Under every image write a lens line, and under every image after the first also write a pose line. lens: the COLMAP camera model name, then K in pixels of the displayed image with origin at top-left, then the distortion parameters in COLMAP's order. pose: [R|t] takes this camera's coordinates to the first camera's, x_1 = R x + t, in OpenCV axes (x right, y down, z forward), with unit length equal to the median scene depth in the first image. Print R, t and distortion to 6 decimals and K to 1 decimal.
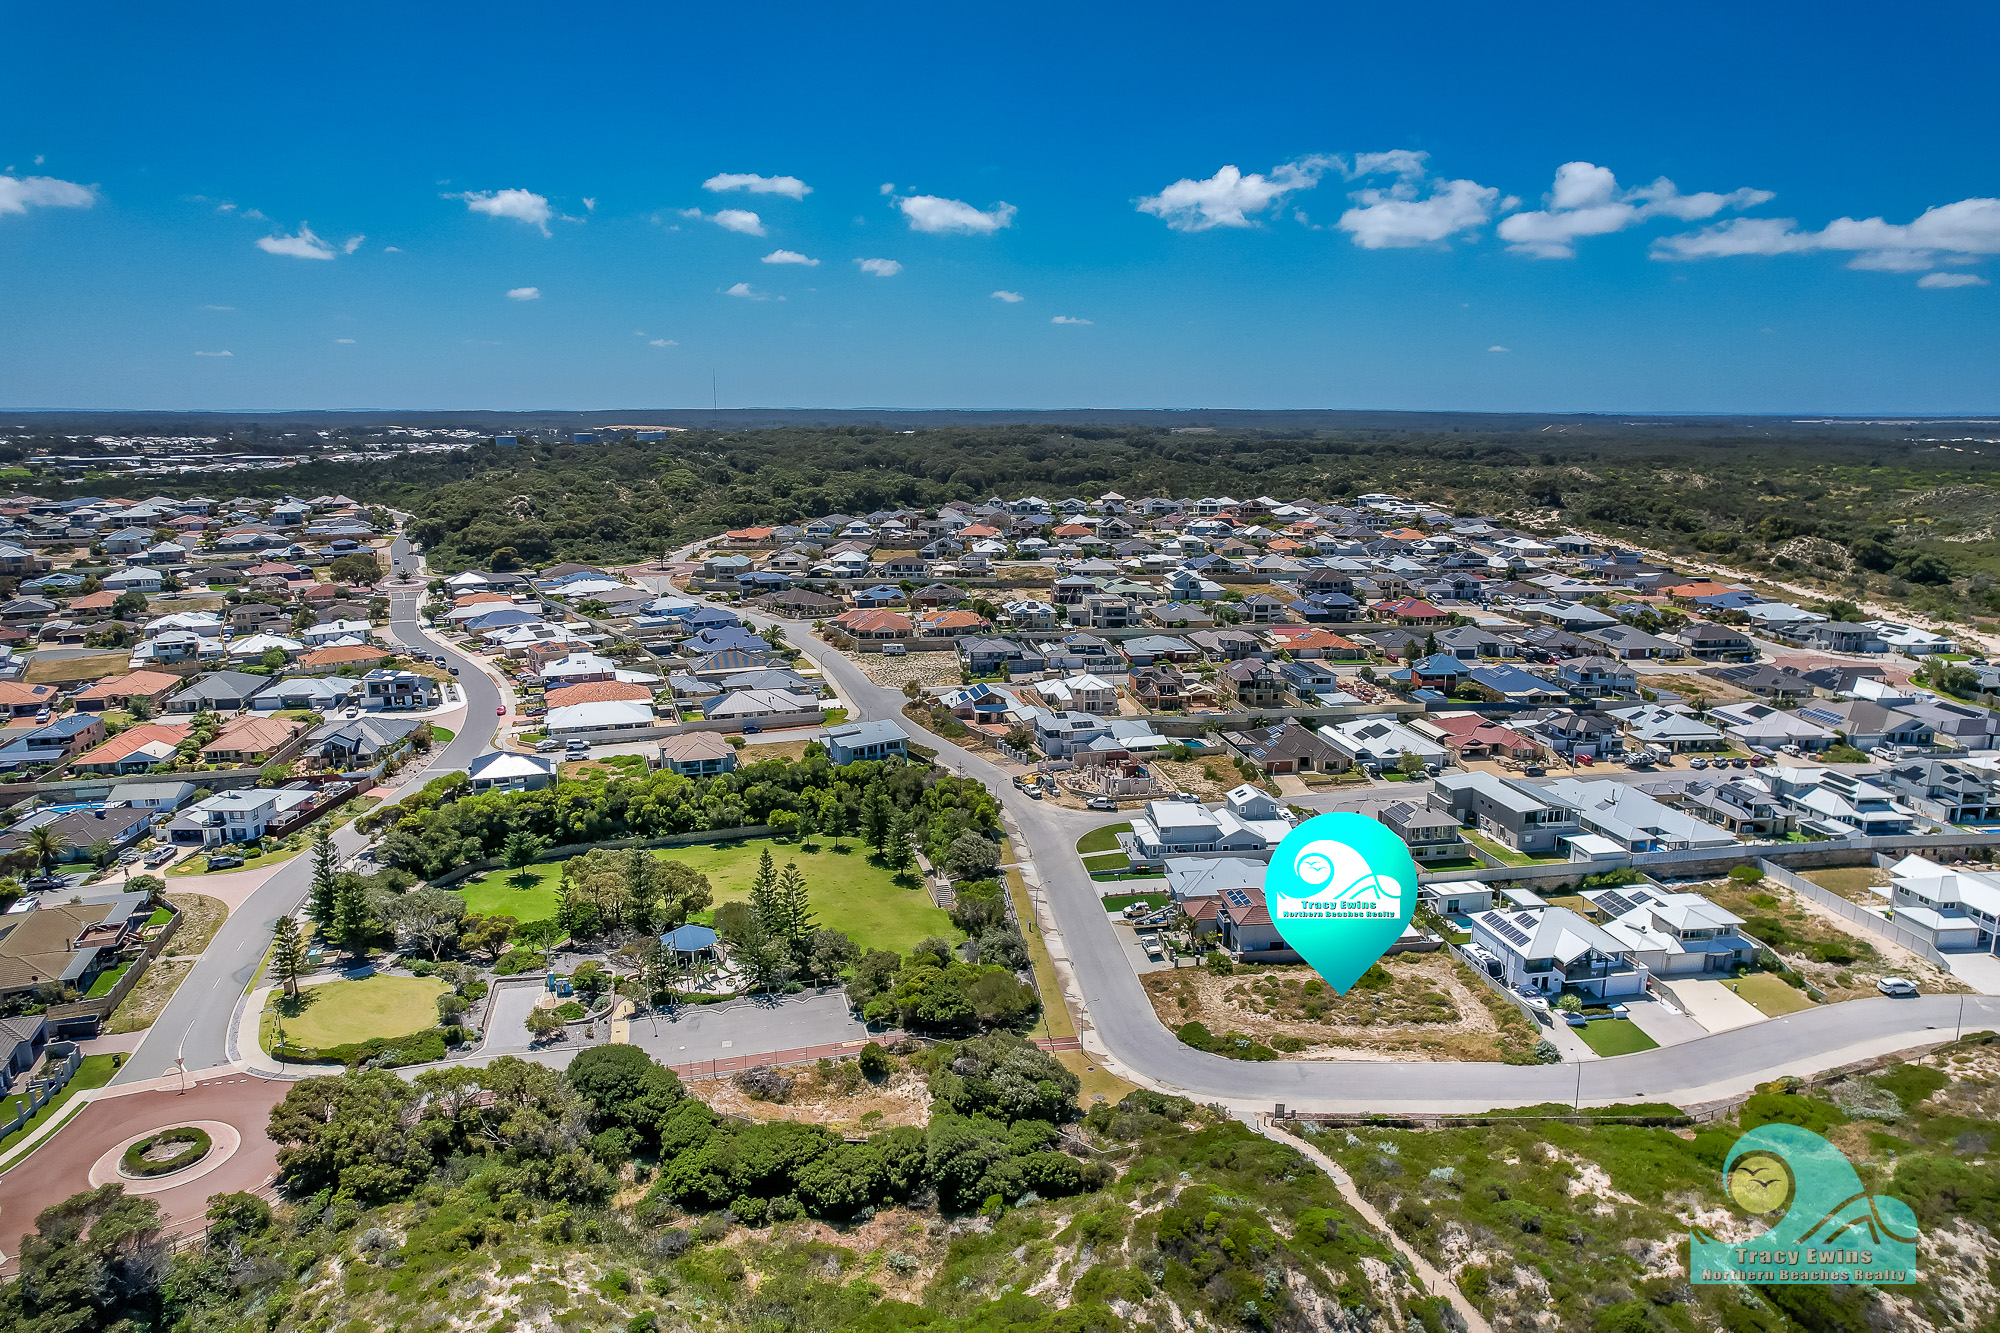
lens RADIAL K [[1276.8, 0, 1000.0], [0, 1276.8, 666.5], [0, 0, 1]] dist [-0.081872, 0.090609]
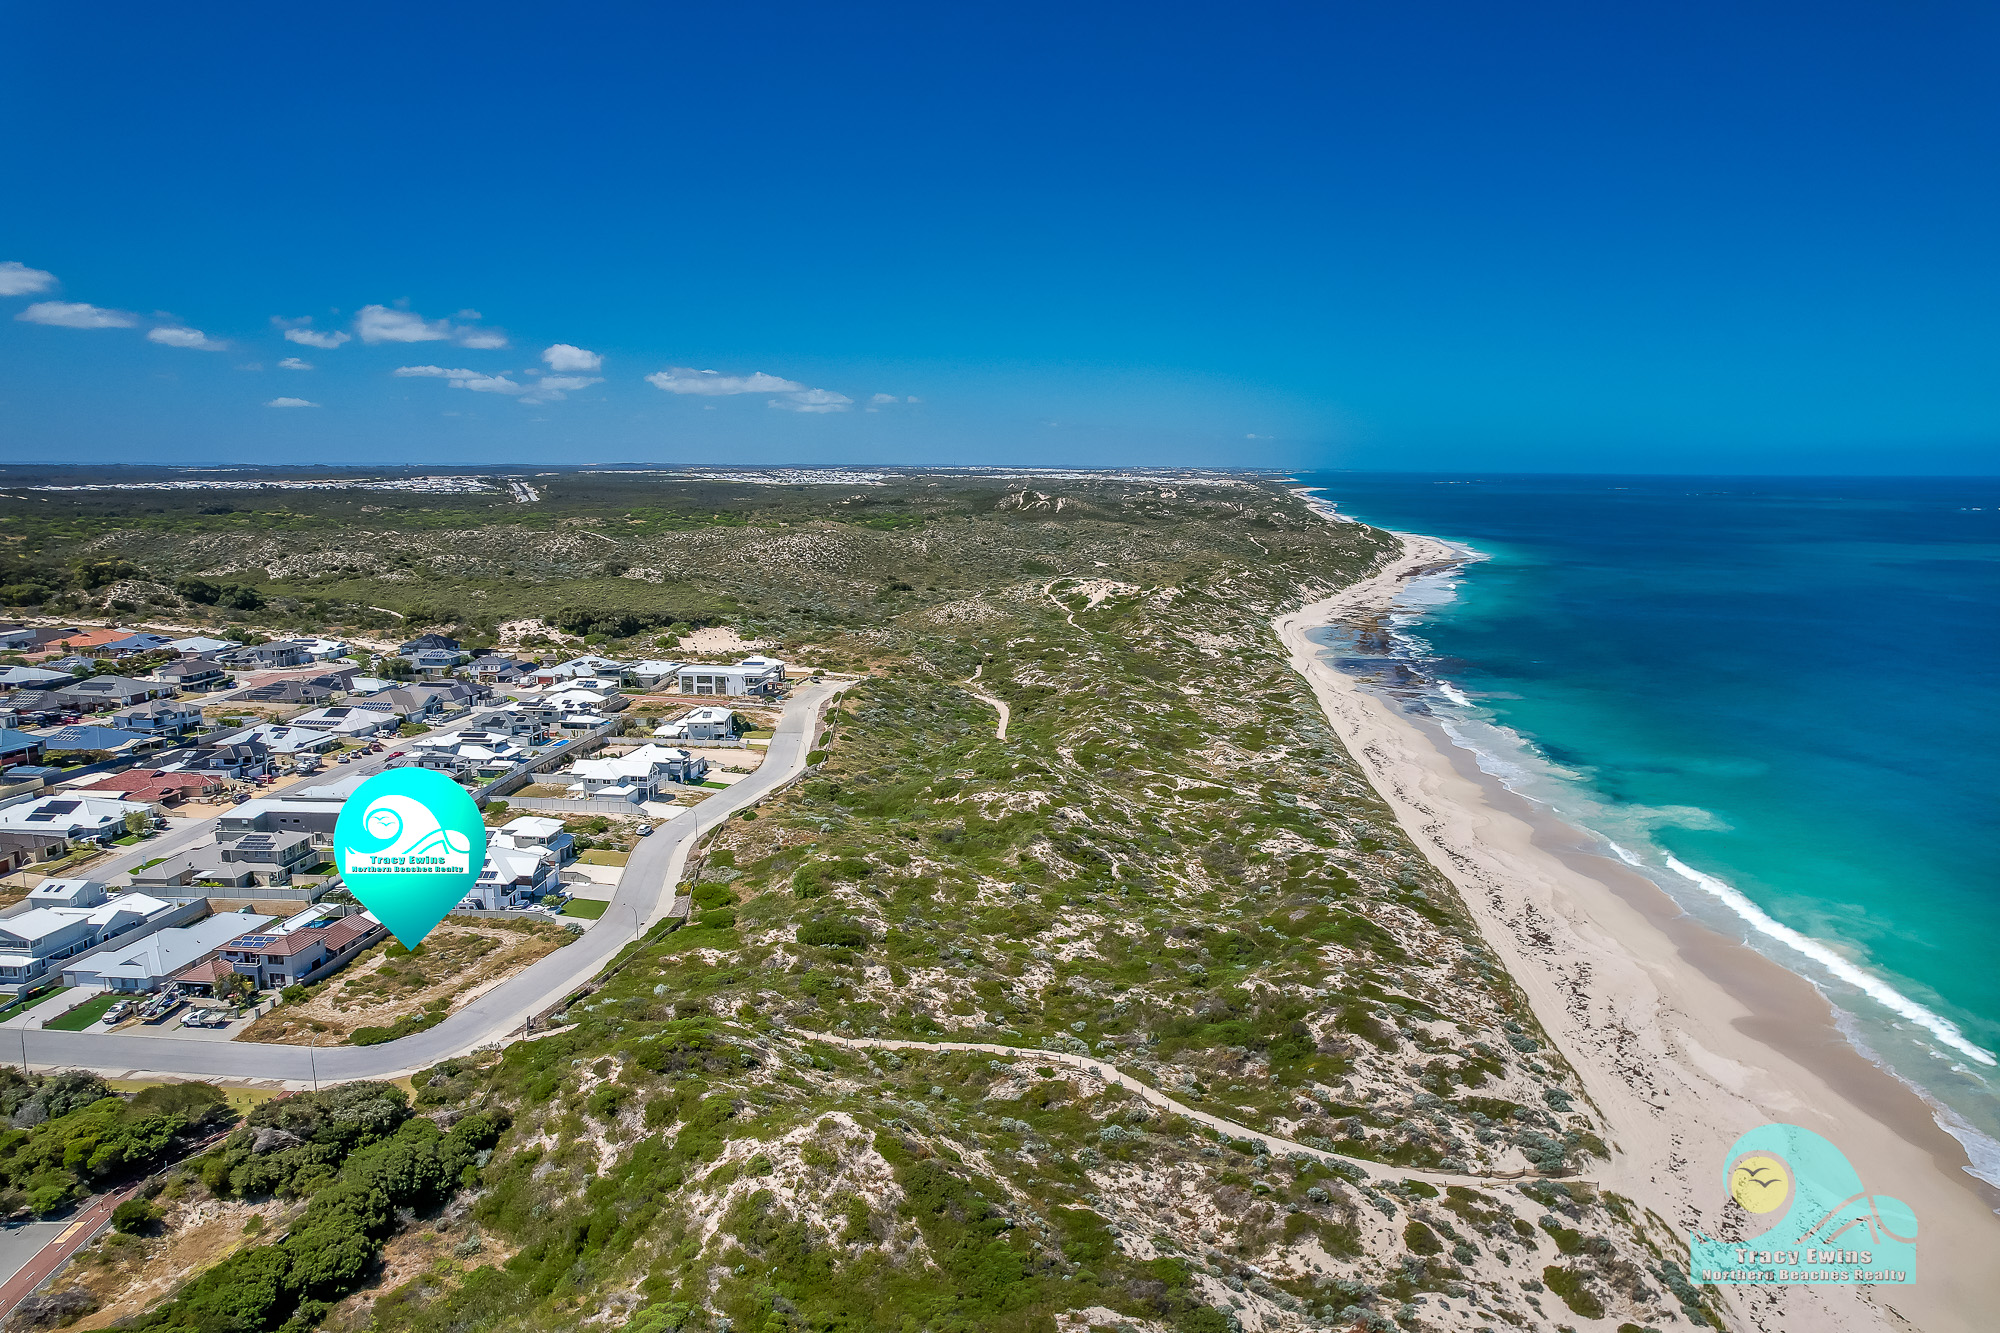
lens RADIAL K [[1270.2, 0, 1003.9], [0, 1270.2, 675.0], [0, 0, 1]] dist [-0.083922, 0.096301]
pose [[0.221401, -0.161417, 0.961731, -0.343335], [0.190895, 0.974299, 0.119580, -0.017628], [-0.956316, 0.157115, 0.246524, 0.080552]]
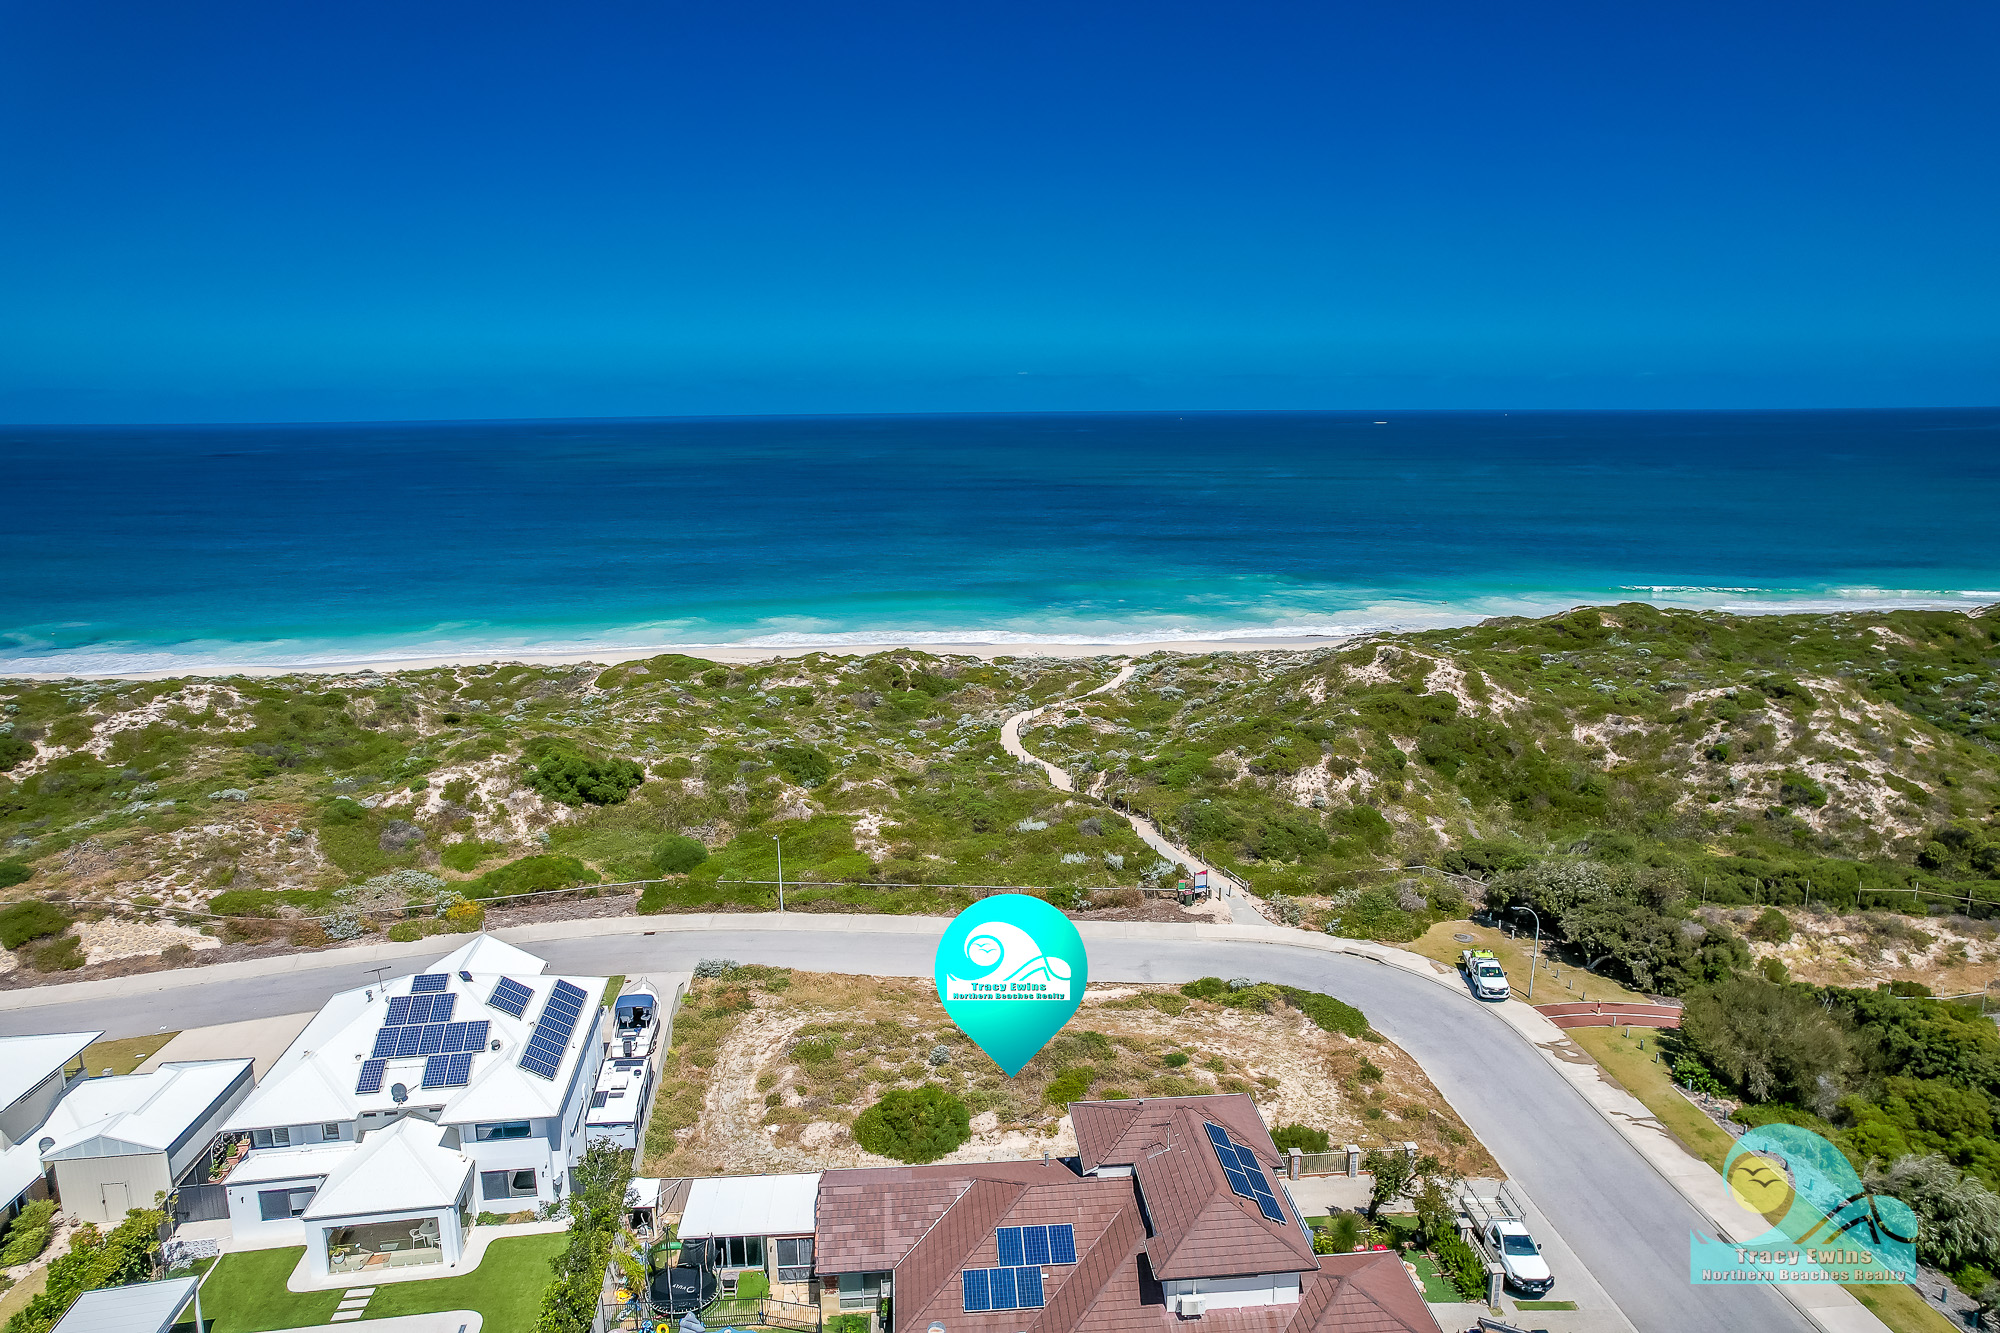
lens RADIAL K [[1276.8, 0, 1000.0], [0, 1276.8, 666.5], [0, 0, 1]] dist [-0.081872, 0.090609]
pose [[-0.999337, -0.001093, 0.036394, 0.132112], [0.013251, 0.920087, 0.391490, -0.023805], [-0.033914, 0.391713, -0.919462, 0.693092]]
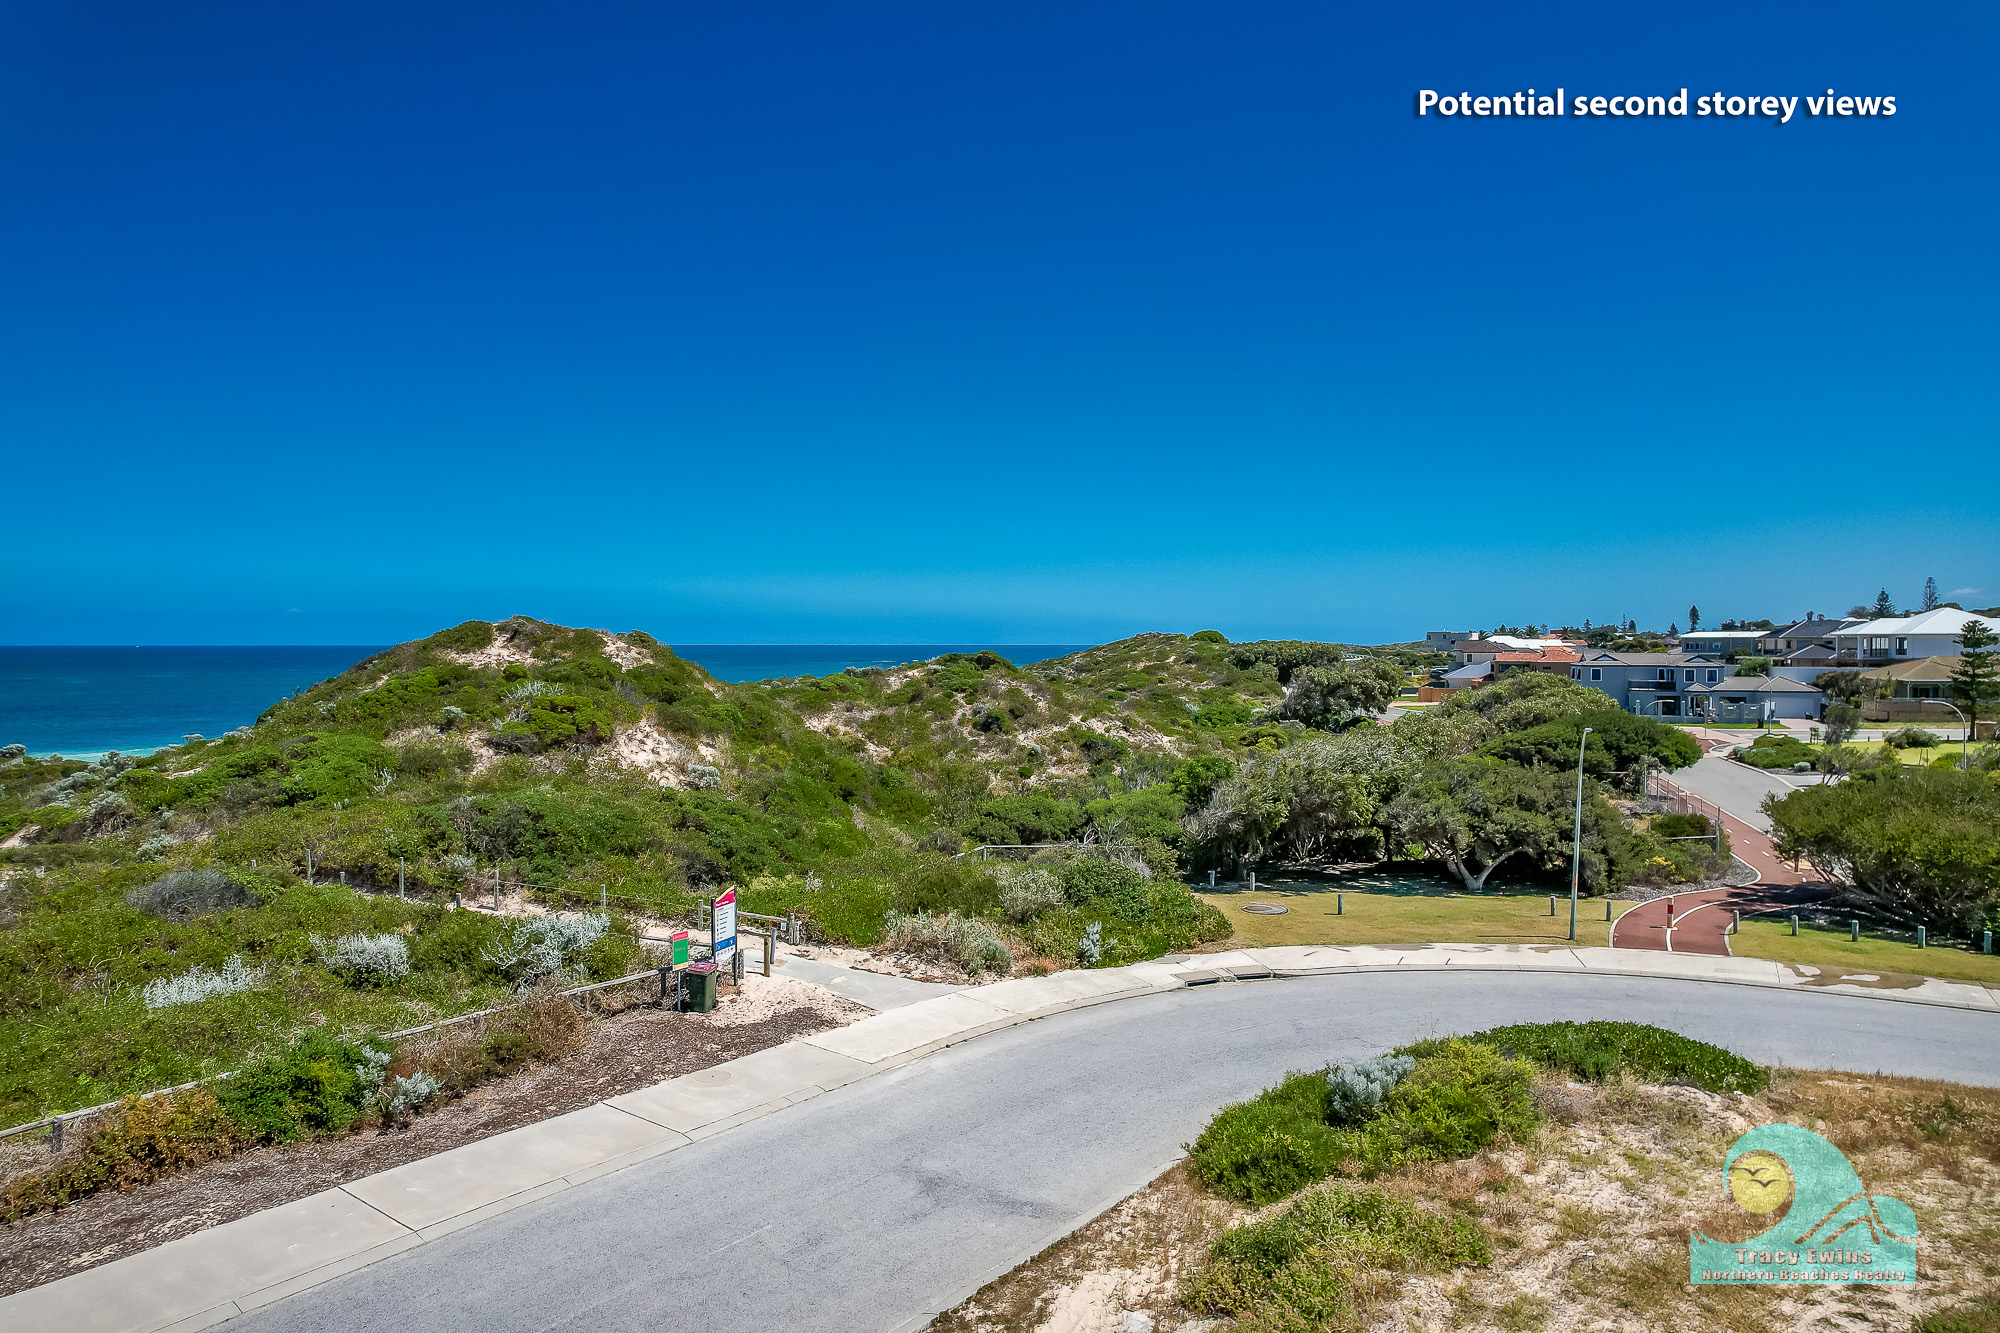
lens RADIAL K [[1276.8, 0, 1000.0], [0, 1276.8, 666.5], [0, 0, 1]] dist [-0.081872, 0.090609]
pose [[-0.586106, 0.012887, -0.810132, 0.162977], [-0.163292, 0.977478, 0.133686, 0.111316], [0.793609, 0.210642, -0.570802, 0.494203]]
